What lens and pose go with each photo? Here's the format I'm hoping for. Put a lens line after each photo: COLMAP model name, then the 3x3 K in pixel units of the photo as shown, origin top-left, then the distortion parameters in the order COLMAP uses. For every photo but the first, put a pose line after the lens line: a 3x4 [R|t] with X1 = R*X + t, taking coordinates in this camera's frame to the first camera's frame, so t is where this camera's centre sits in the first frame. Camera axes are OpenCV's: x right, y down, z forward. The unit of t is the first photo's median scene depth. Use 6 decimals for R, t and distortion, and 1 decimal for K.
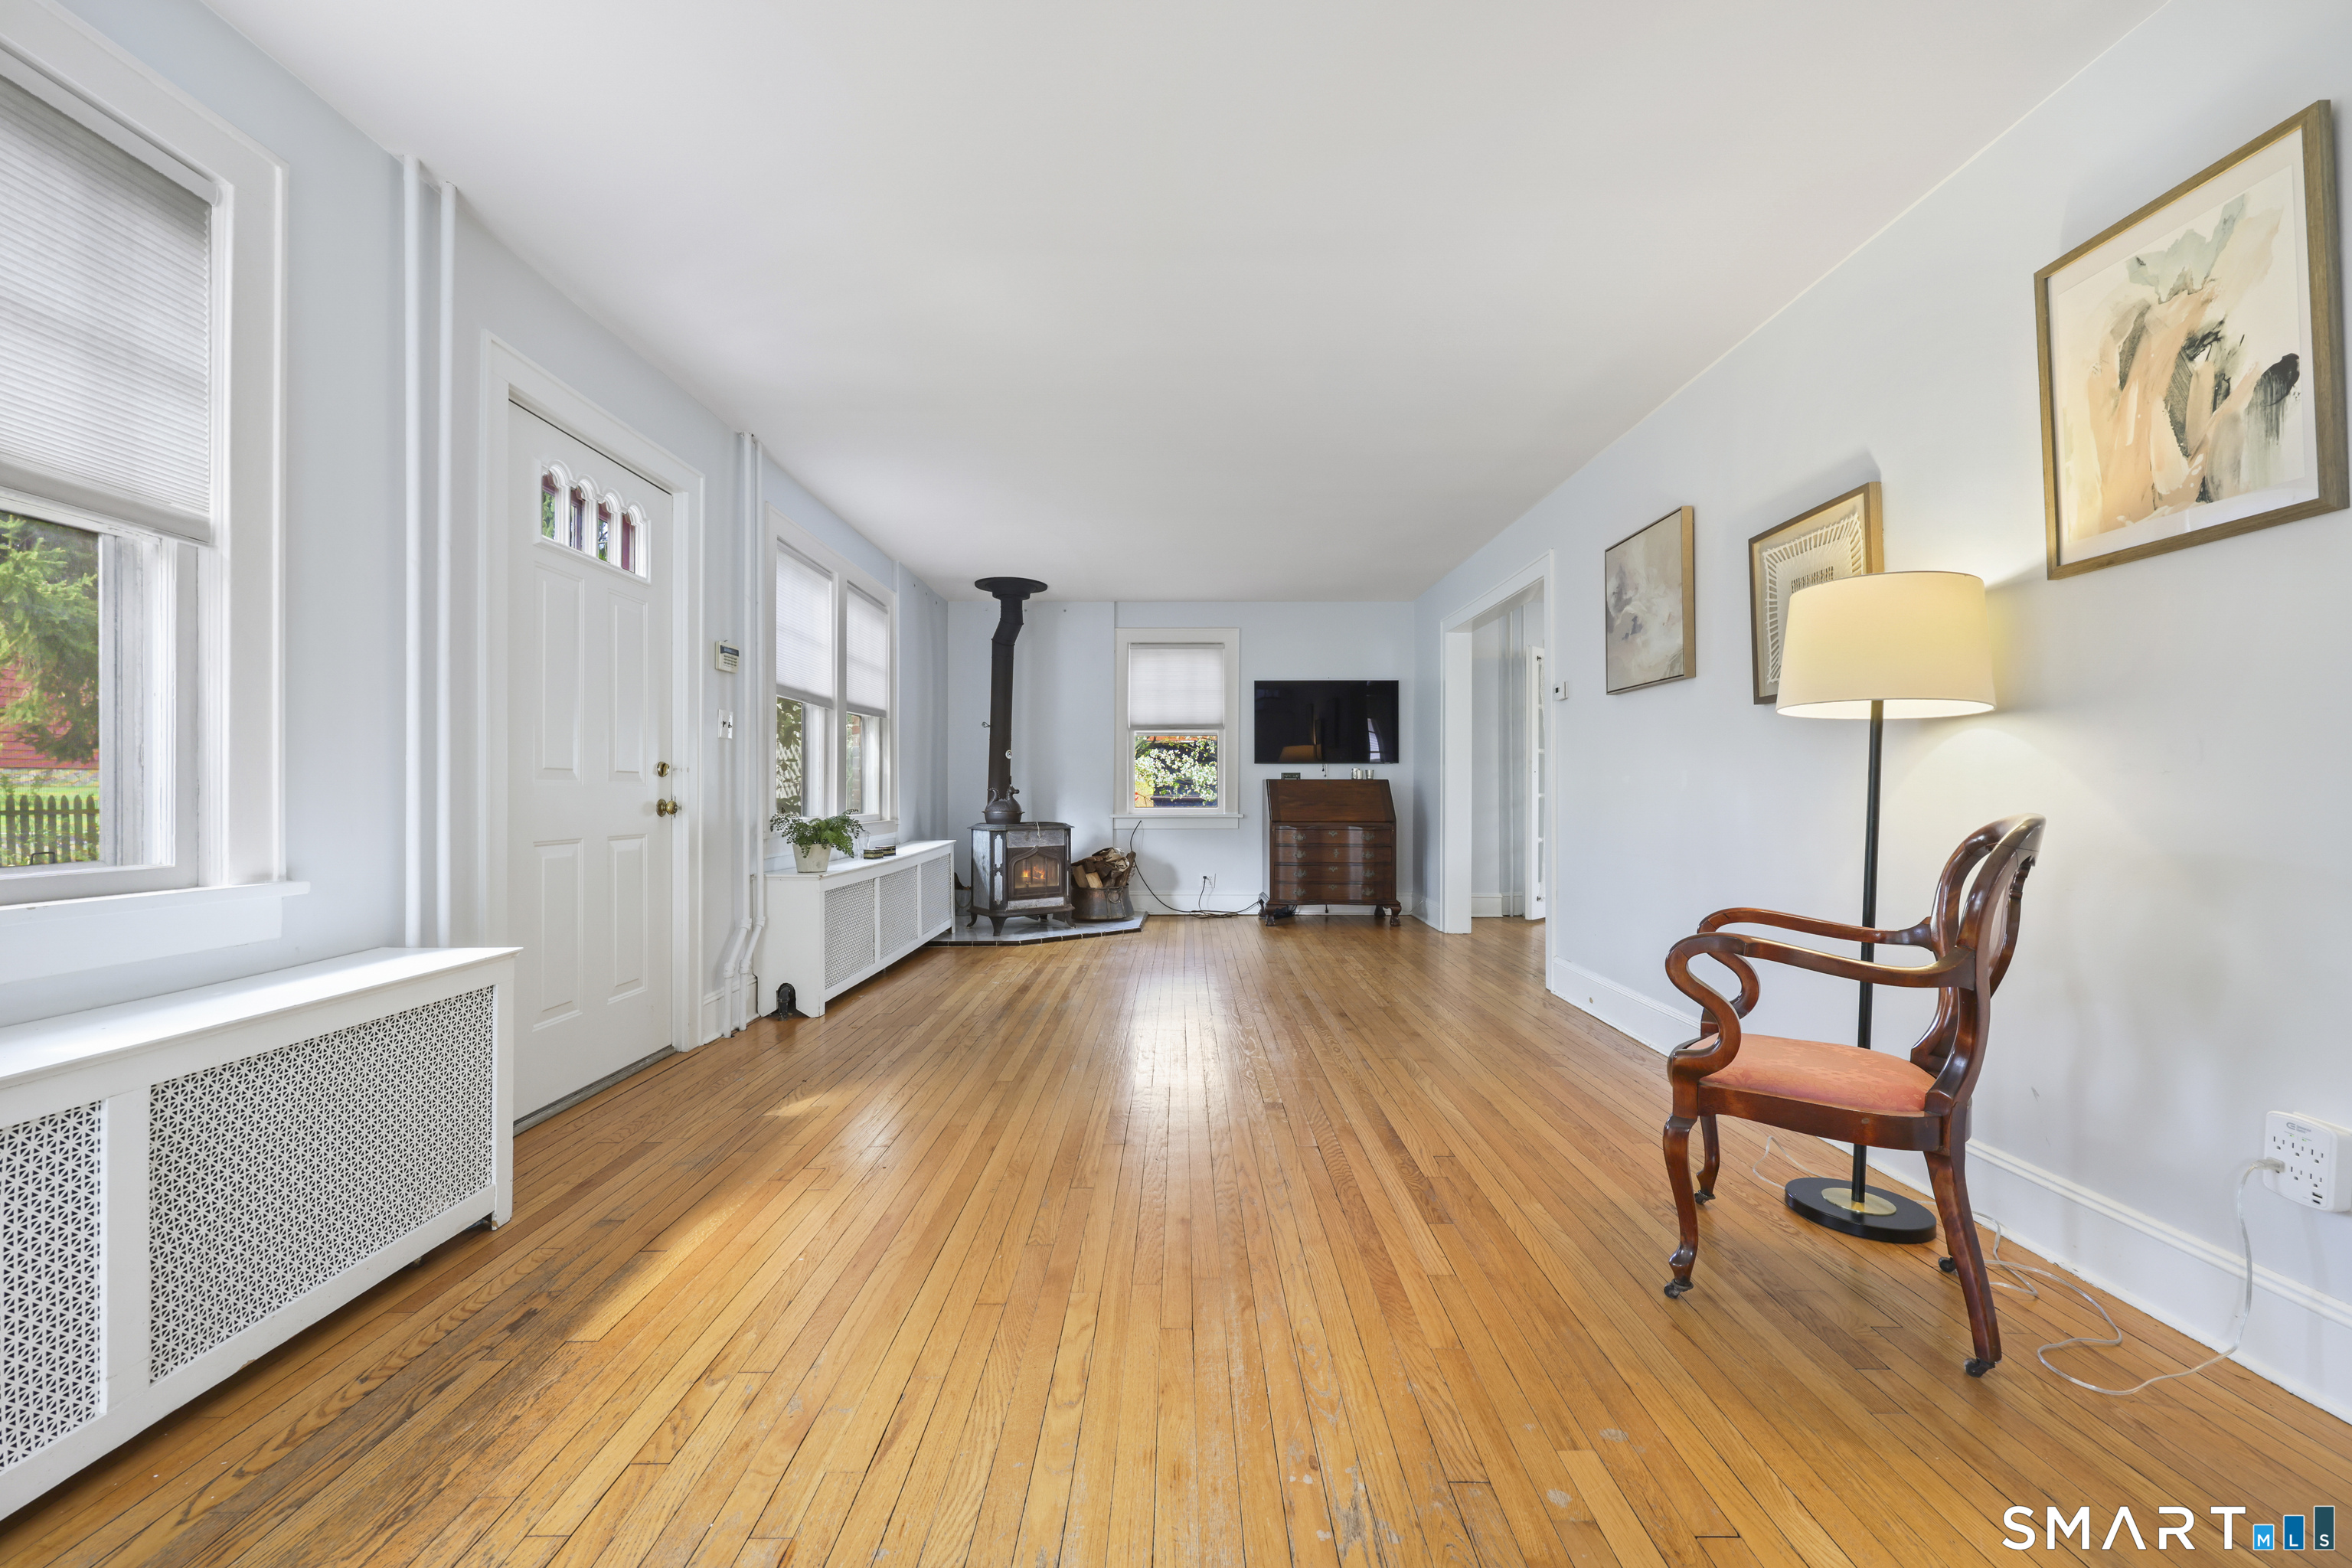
lens RADIAL K [[952.3, 0, 1165.9], [0, 952.3, 790.1], [0, 0, 1]] dist [0.001614, -0.000661]
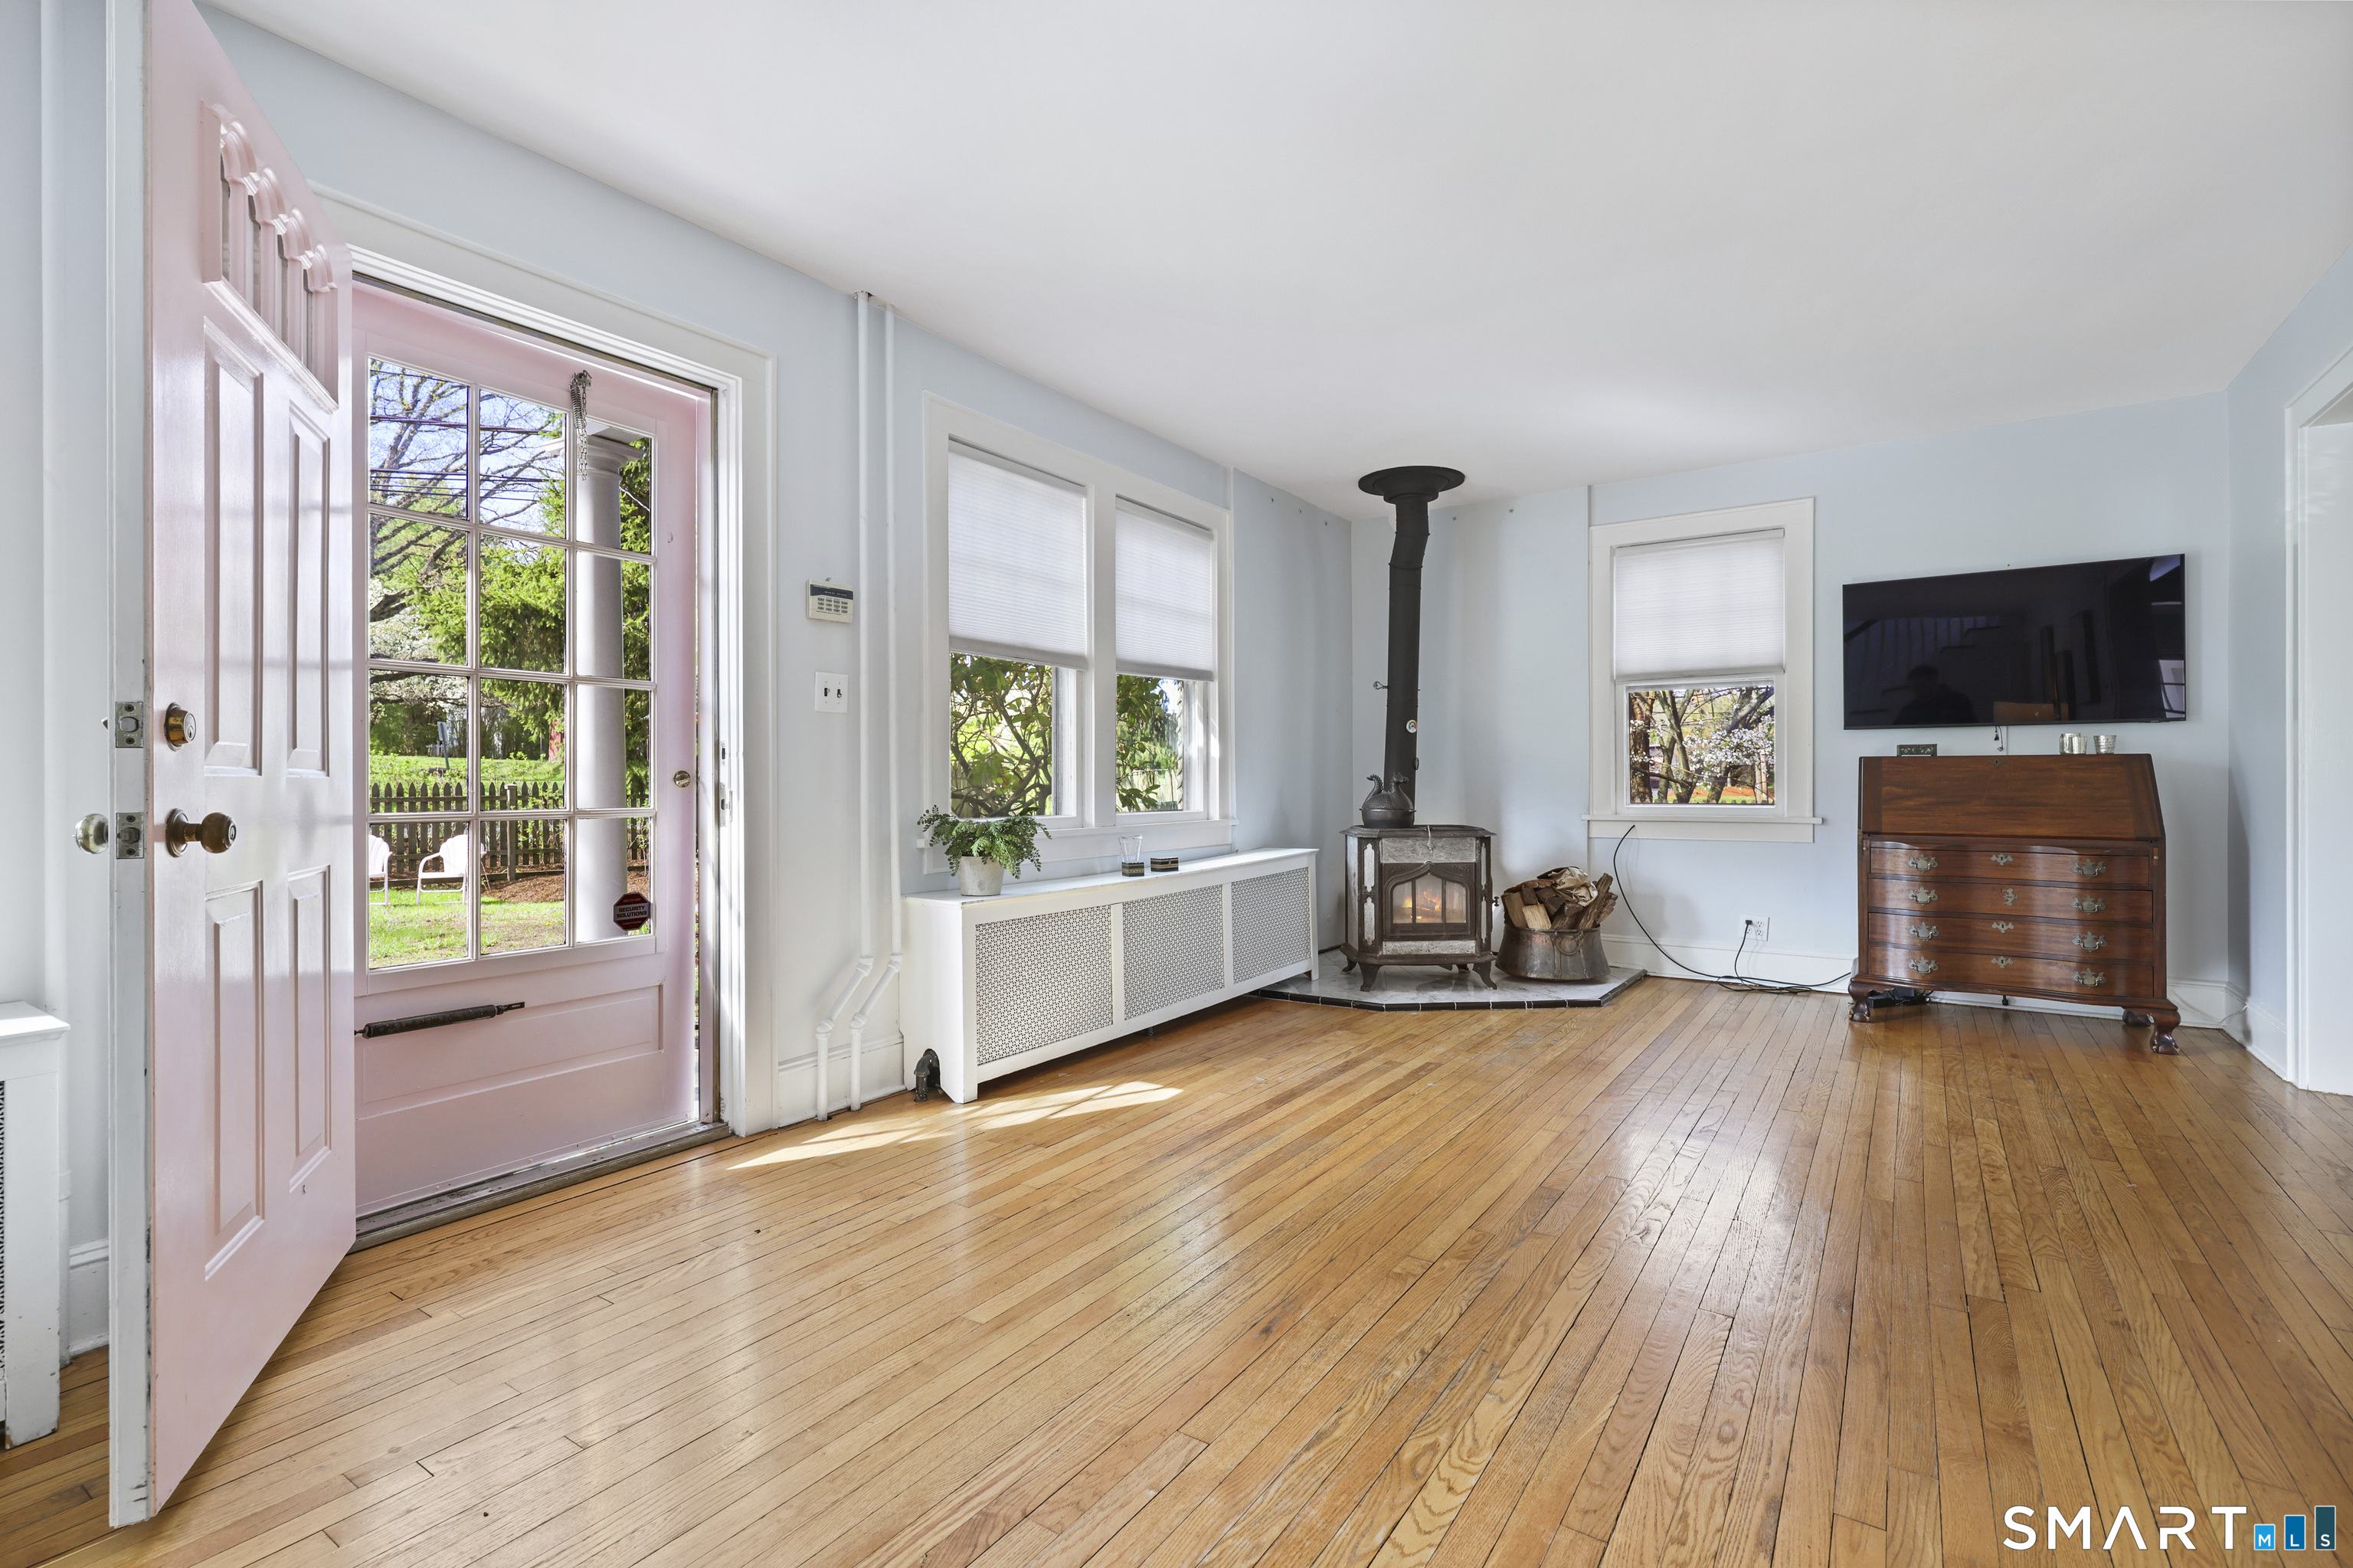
lens RADIAL K [[1066.6, 0, 1173.0], [0, 1066.6, 777.4], [0, 0, 1]] dist [0.003341, 0.000578]
pose [[0.832173, -0.004441, -0.554498, 0.132436], [0.004784, 0.999988, -0.000830, -0.000758], [0.554495, -0.001962, 0.832185, 0.282281]]
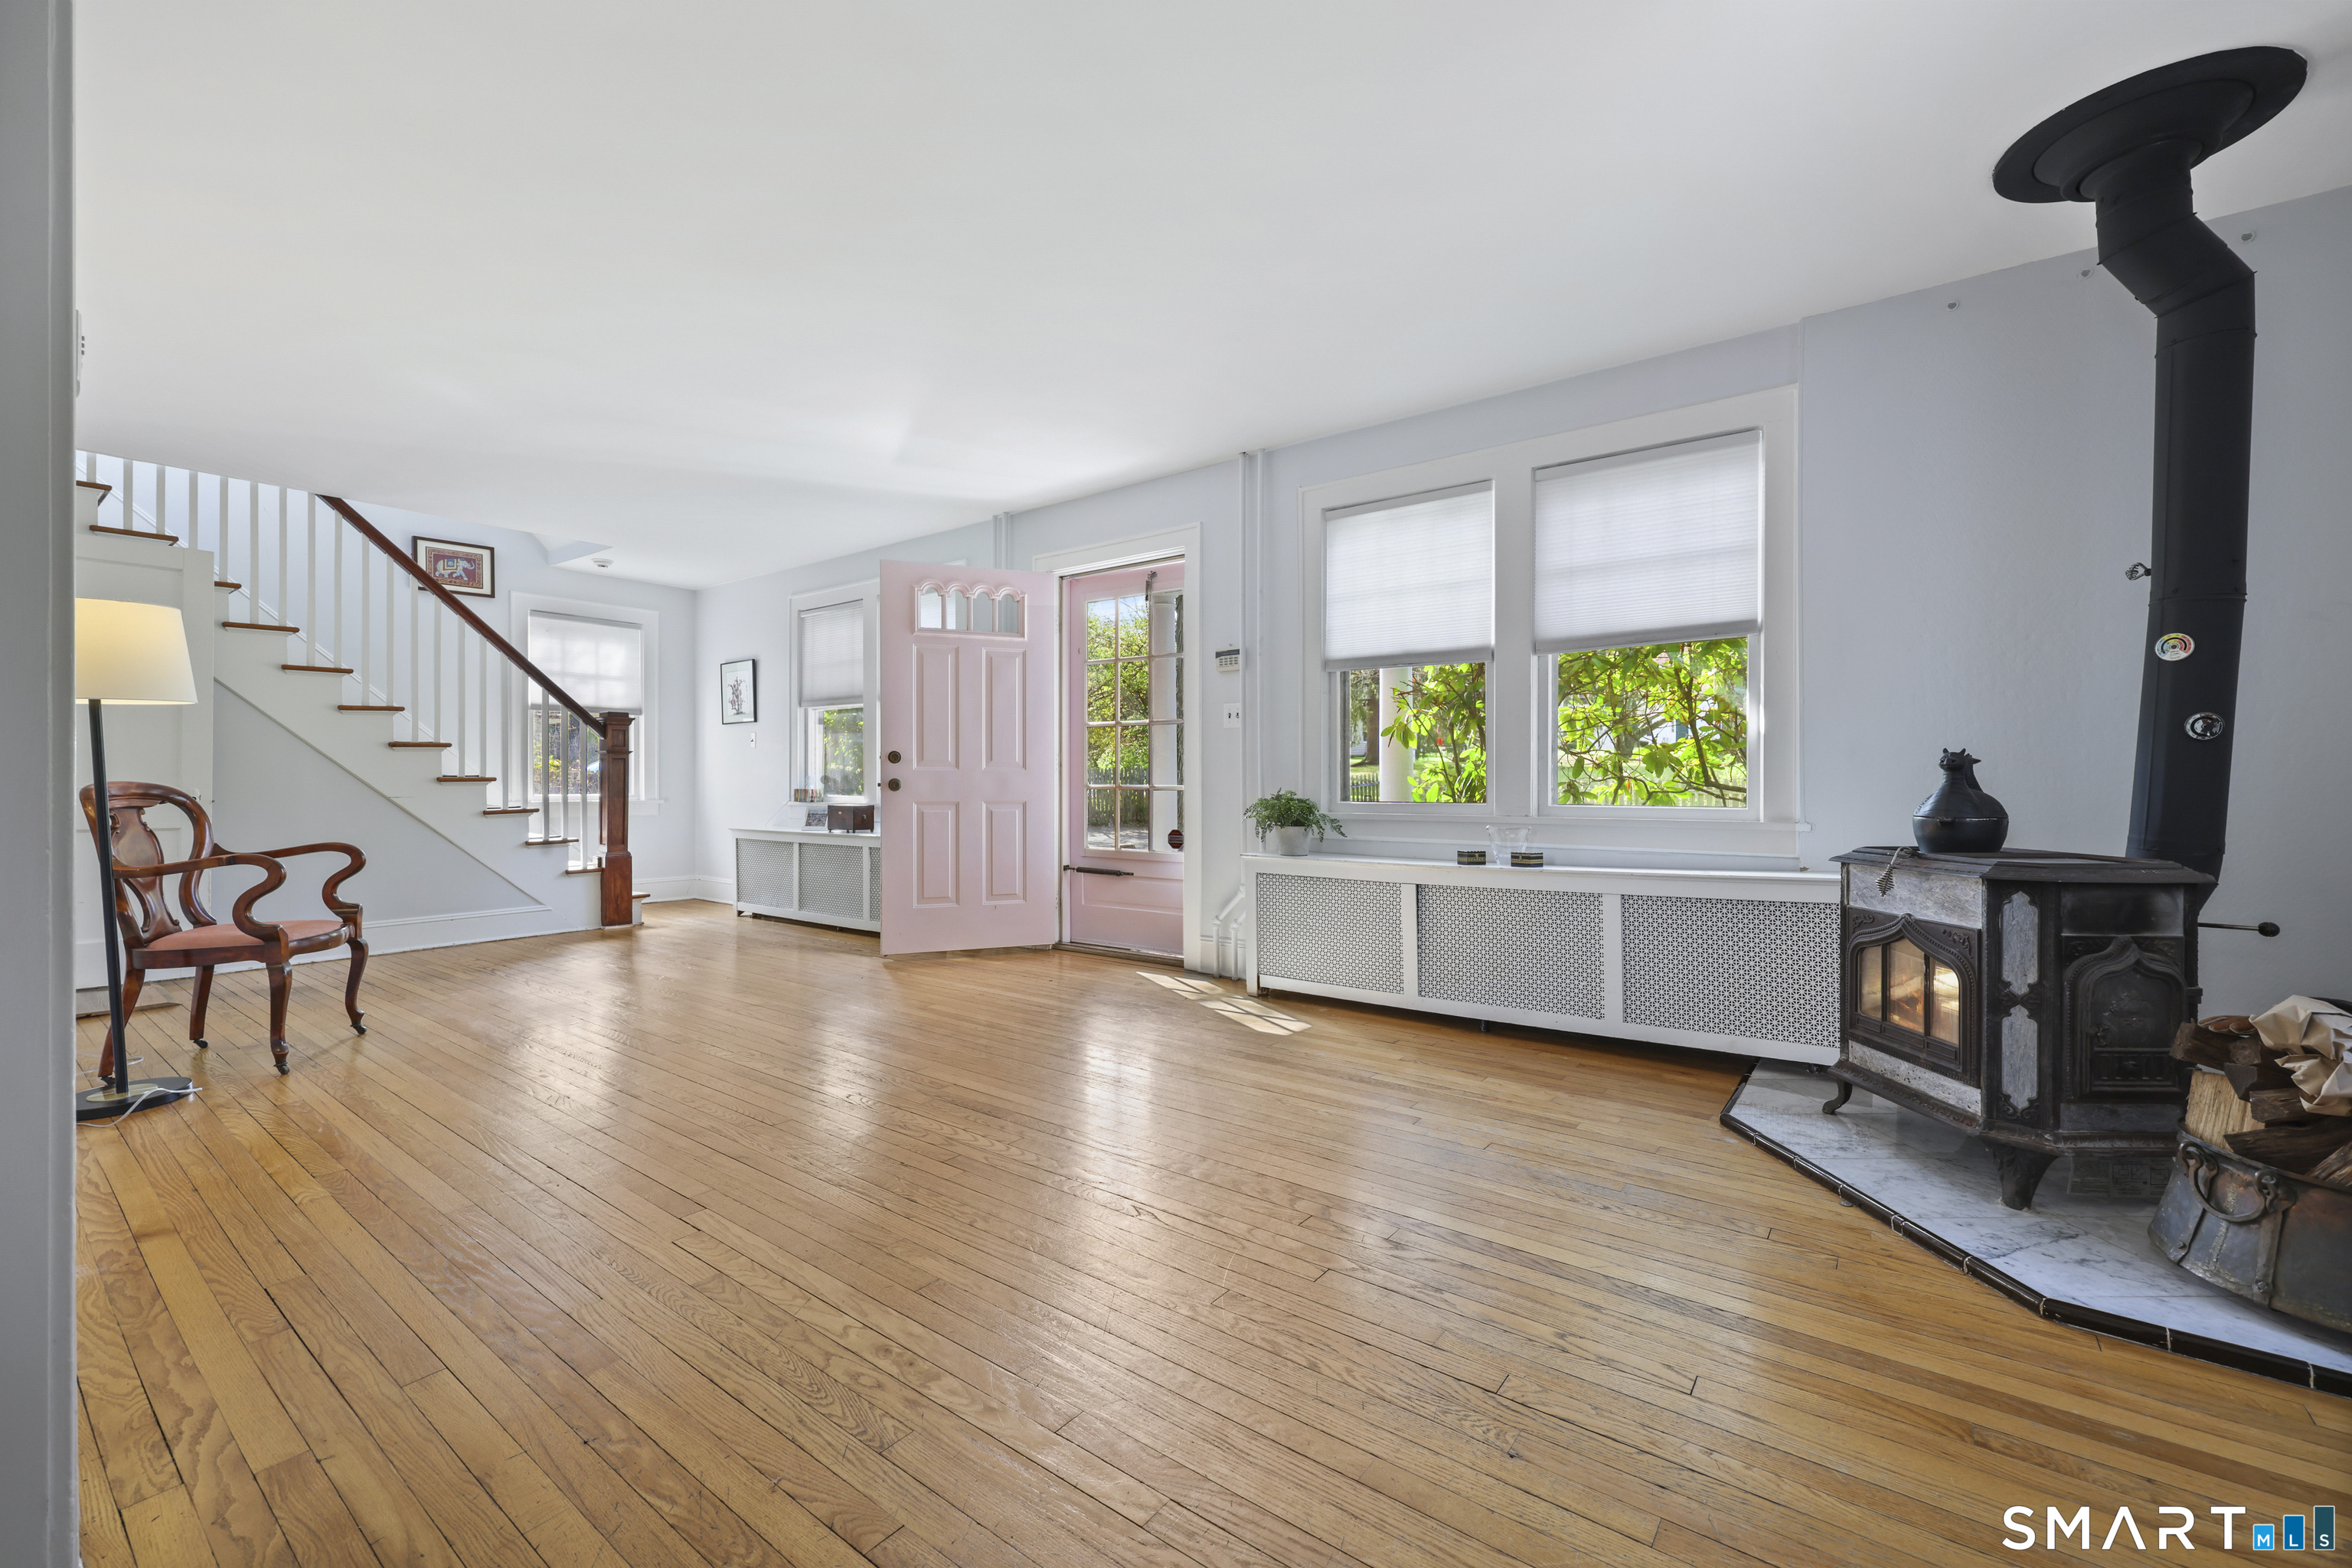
lens RADIAL K [[948.3, 0, 1185.0], [0, 948.3, 787.1], [0, 0, 1]] dist [0.000319, -0.000397]
pose [[-0.582914, 0.003340, -0.812527, 0.320799], [0.000757, 0.999993, 0.003567, 0.009275], [0.812534, 0.001464, -0.582913, 1.003722]]
